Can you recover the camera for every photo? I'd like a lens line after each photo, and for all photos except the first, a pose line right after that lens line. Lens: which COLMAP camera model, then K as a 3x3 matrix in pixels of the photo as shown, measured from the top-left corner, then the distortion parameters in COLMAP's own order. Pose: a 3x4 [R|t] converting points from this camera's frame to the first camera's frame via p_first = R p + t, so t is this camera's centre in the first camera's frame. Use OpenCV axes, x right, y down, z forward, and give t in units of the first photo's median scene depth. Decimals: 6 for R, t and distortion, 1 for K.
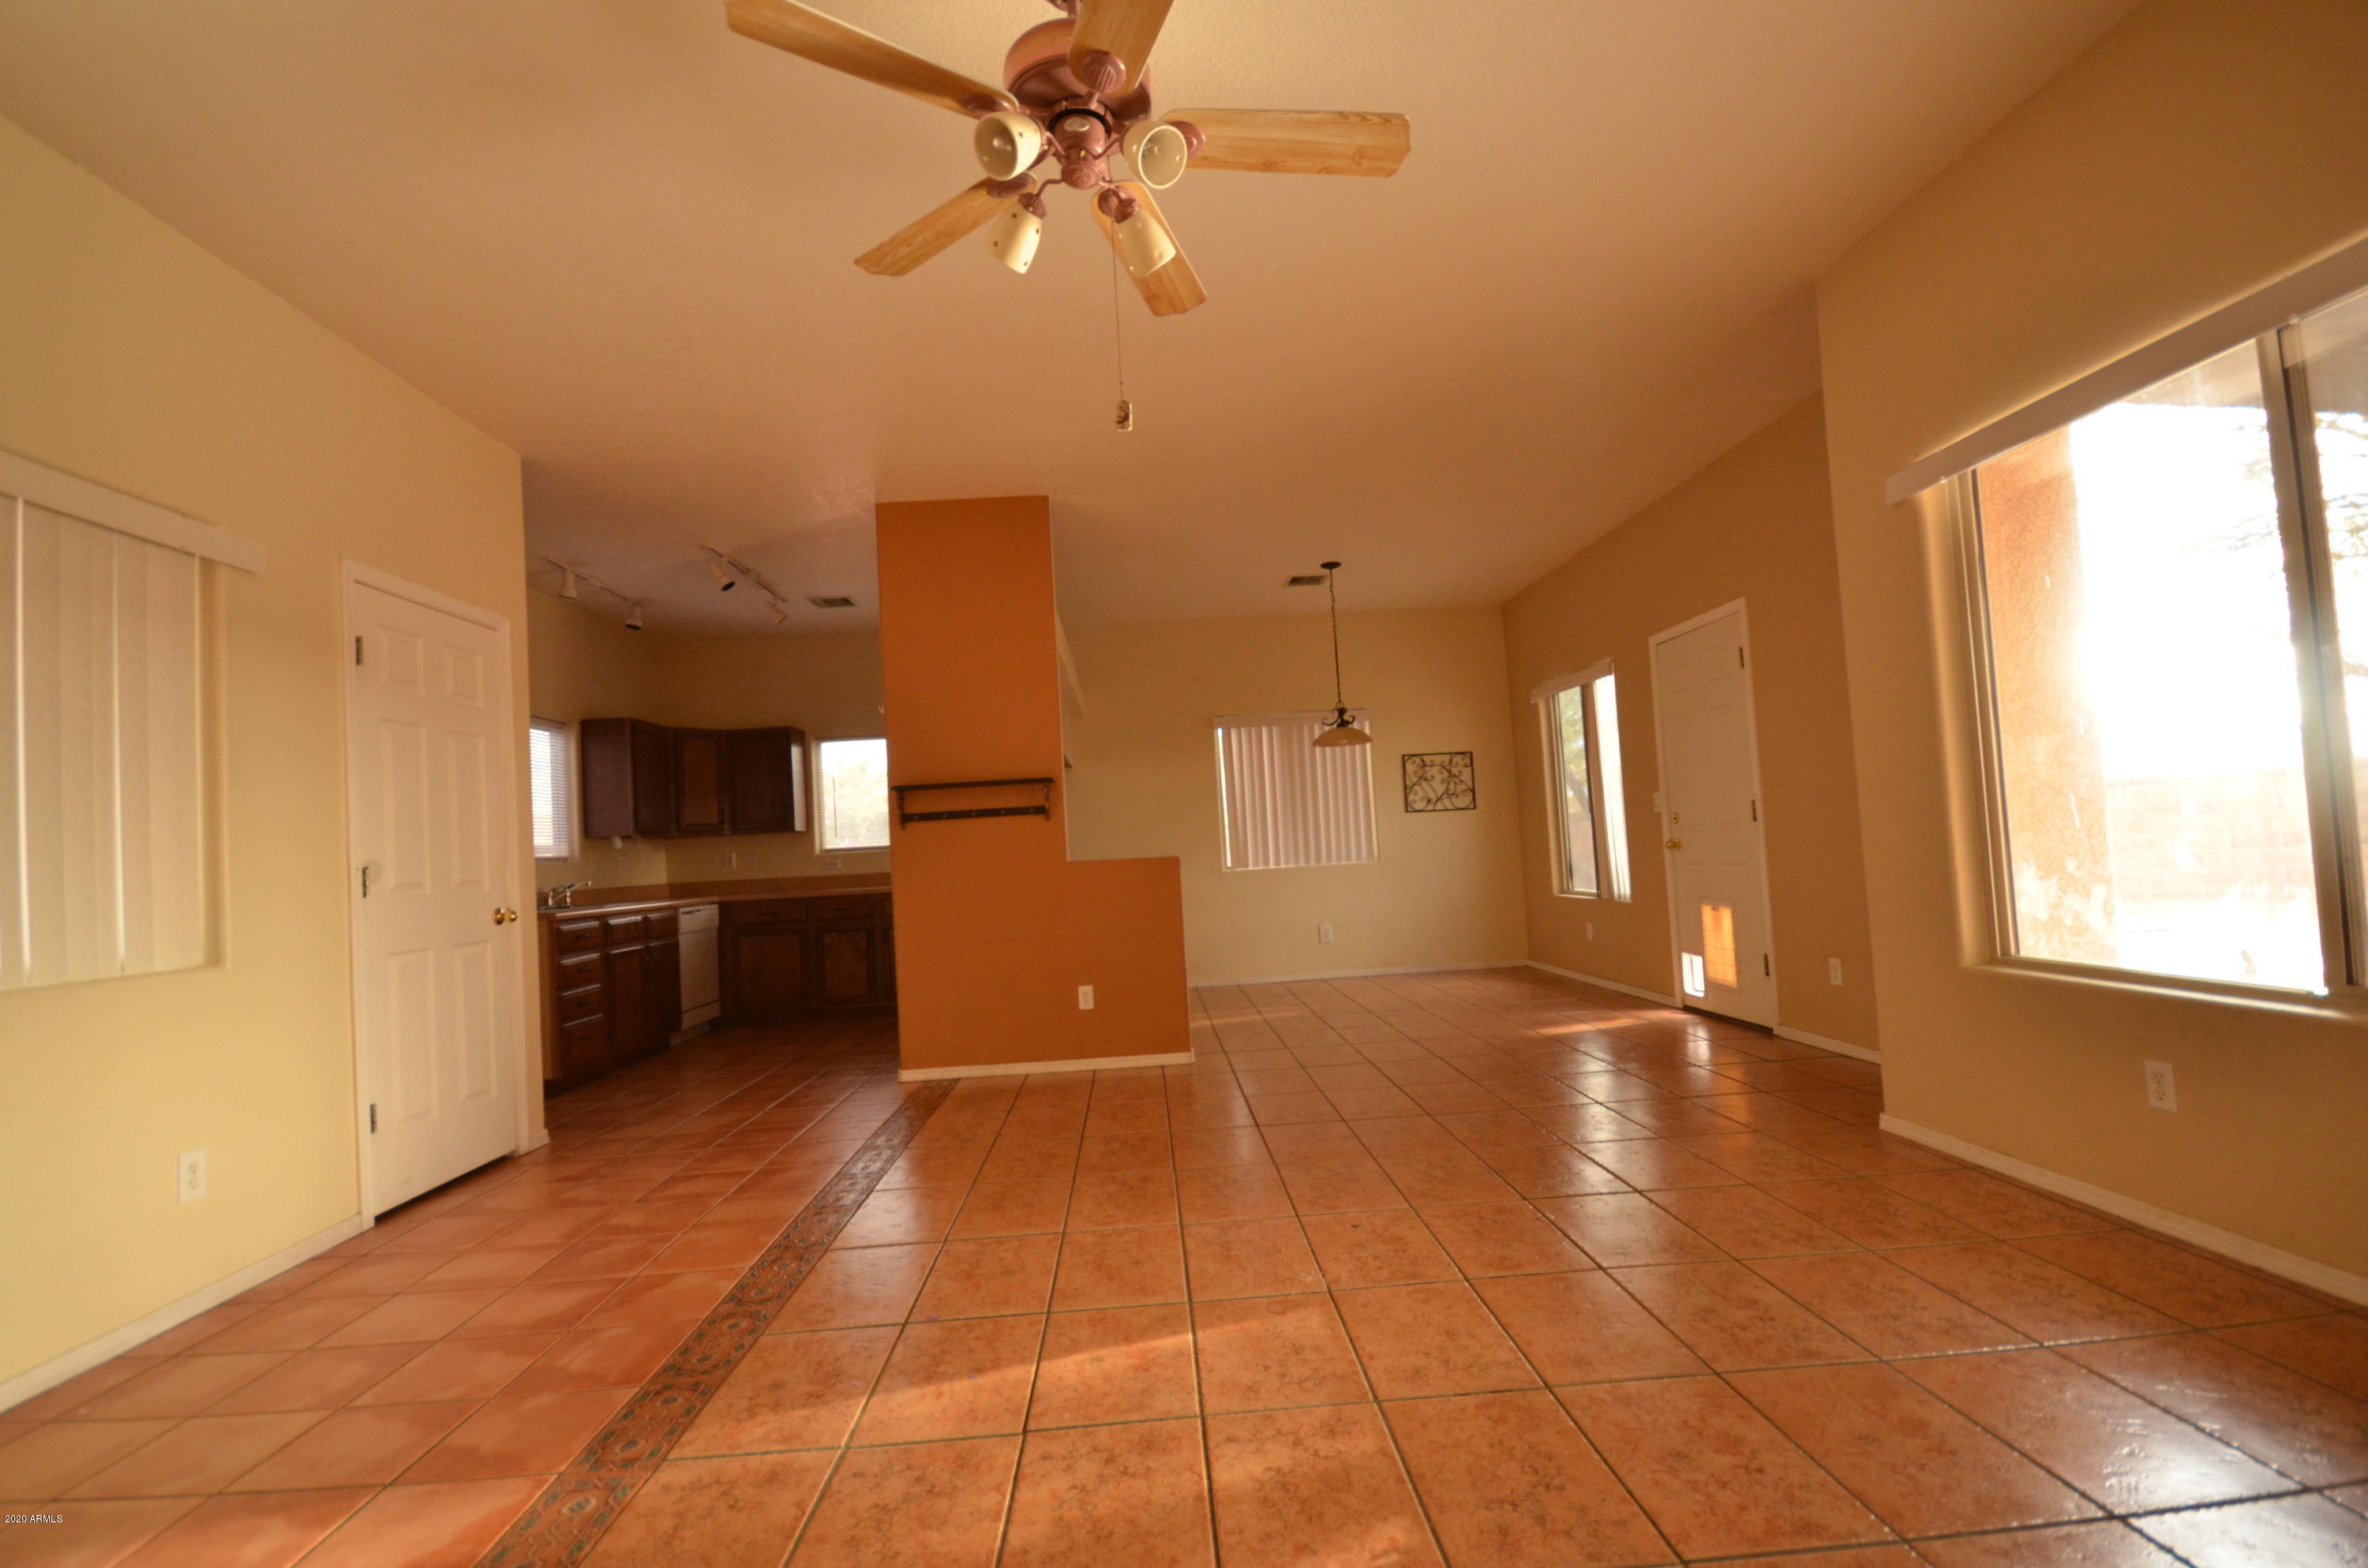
lens RADIAL K [[1051.0, 0, 1183.5], [0, 1051.0, 805.2], [0, 0, 1]] dist [0.004799, -0.010544]
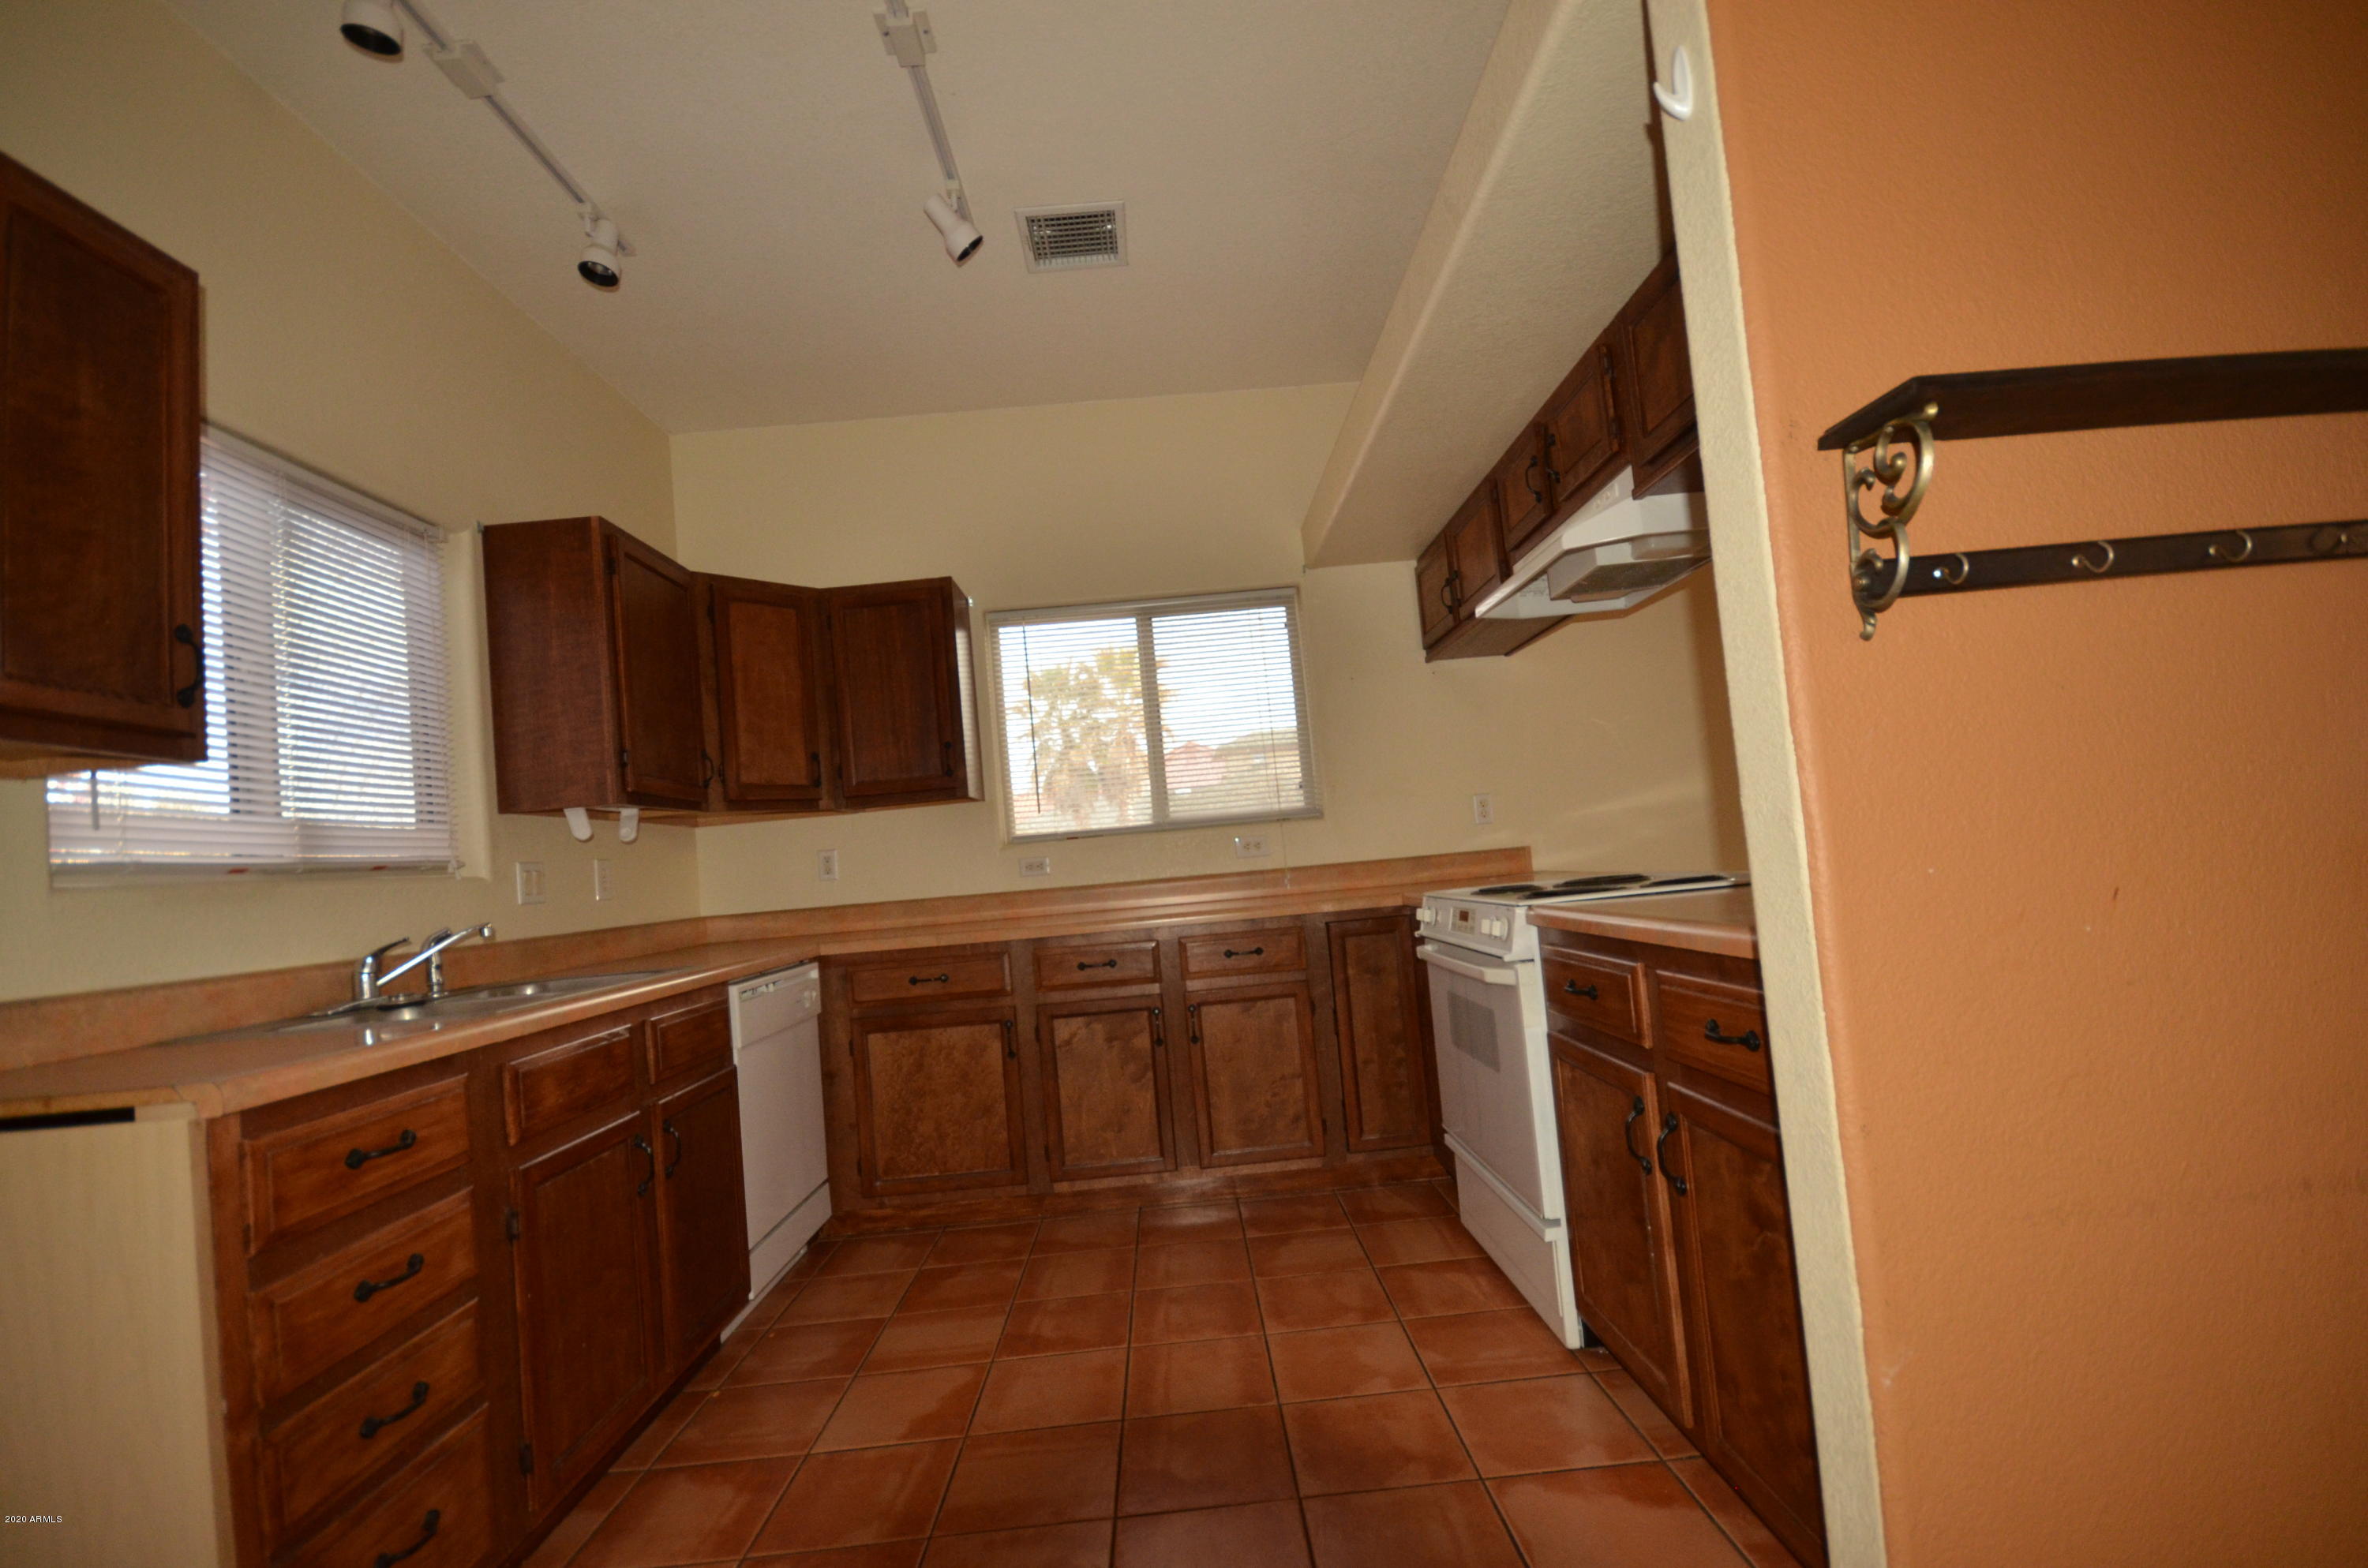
lens RADIAL K [[1051.0, 0, 1194.2], [0, 1051.0, 804.7], [0, 0, 1]] dist [0.004799, -0.010544]
pose [[0.999420, -0.030729, -0.014665, -0.691388], [0.030612, 0.999498, -0.008107, 0.092161], [0.014906, 0.007653, 0.999860, 1.403144]]
